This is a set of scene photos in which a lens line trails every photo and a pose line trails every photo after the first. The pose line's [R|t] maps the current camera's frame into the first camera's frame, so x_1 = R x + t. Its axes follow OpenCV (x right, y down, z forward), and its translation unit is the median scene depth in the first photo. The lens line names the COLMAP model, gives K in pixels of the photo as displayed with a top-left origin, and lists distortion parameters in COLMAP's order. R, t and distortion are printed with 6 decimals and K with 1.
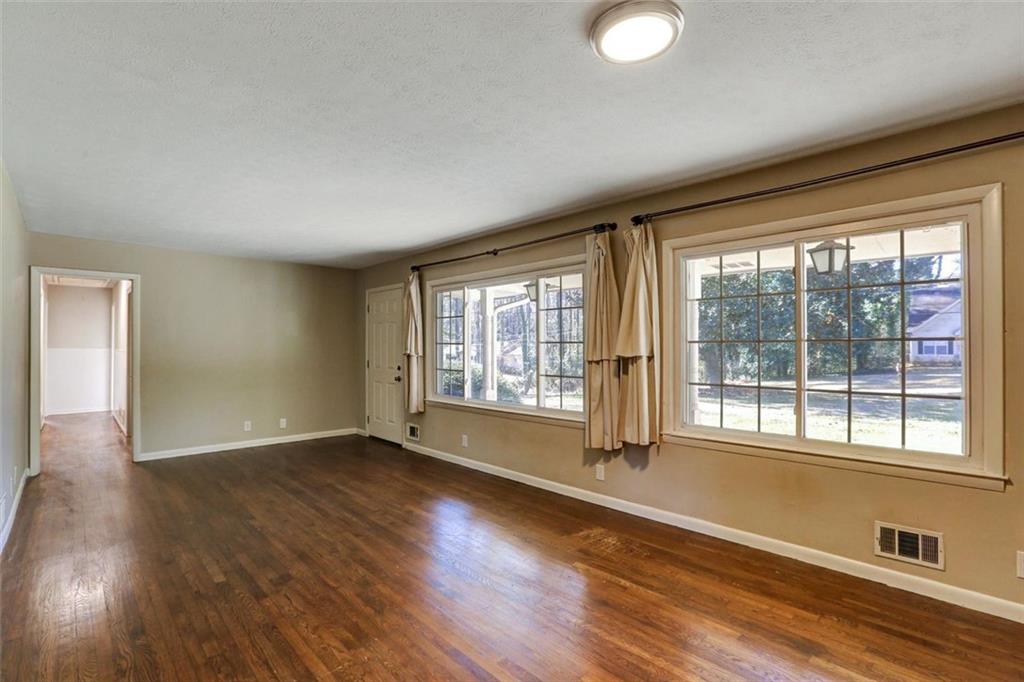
lens RADIAL K [[471.4, 0, 516.8], [0, 471.4, 344.4], [0, 0, 1]] dist [-0.030833, 0.000922]
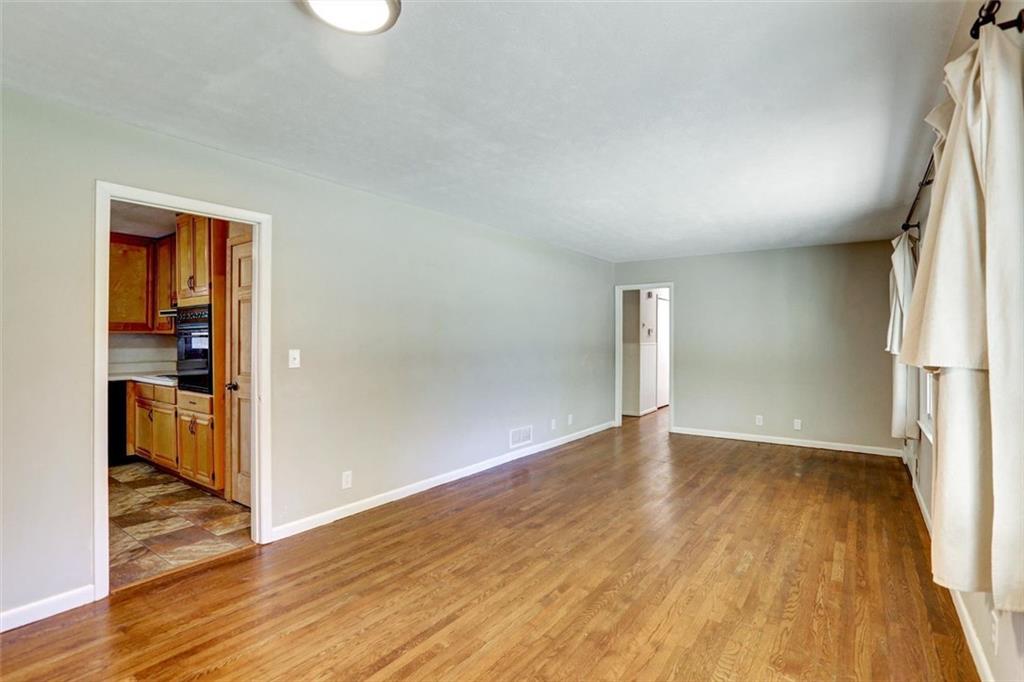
lens RADIAL K [[471.4, 0, 511.4], [0, 471.4, 343.2], [0, 0, 1]] dist [-0.030833, 0.000922]
pose [[0.162948, 0.000585, -0.986634, 0.522347], [0.011623, 0.999929, 0.002513, 0.002640], [0.986566, -0.011877, 0.162930, 0.512026]]
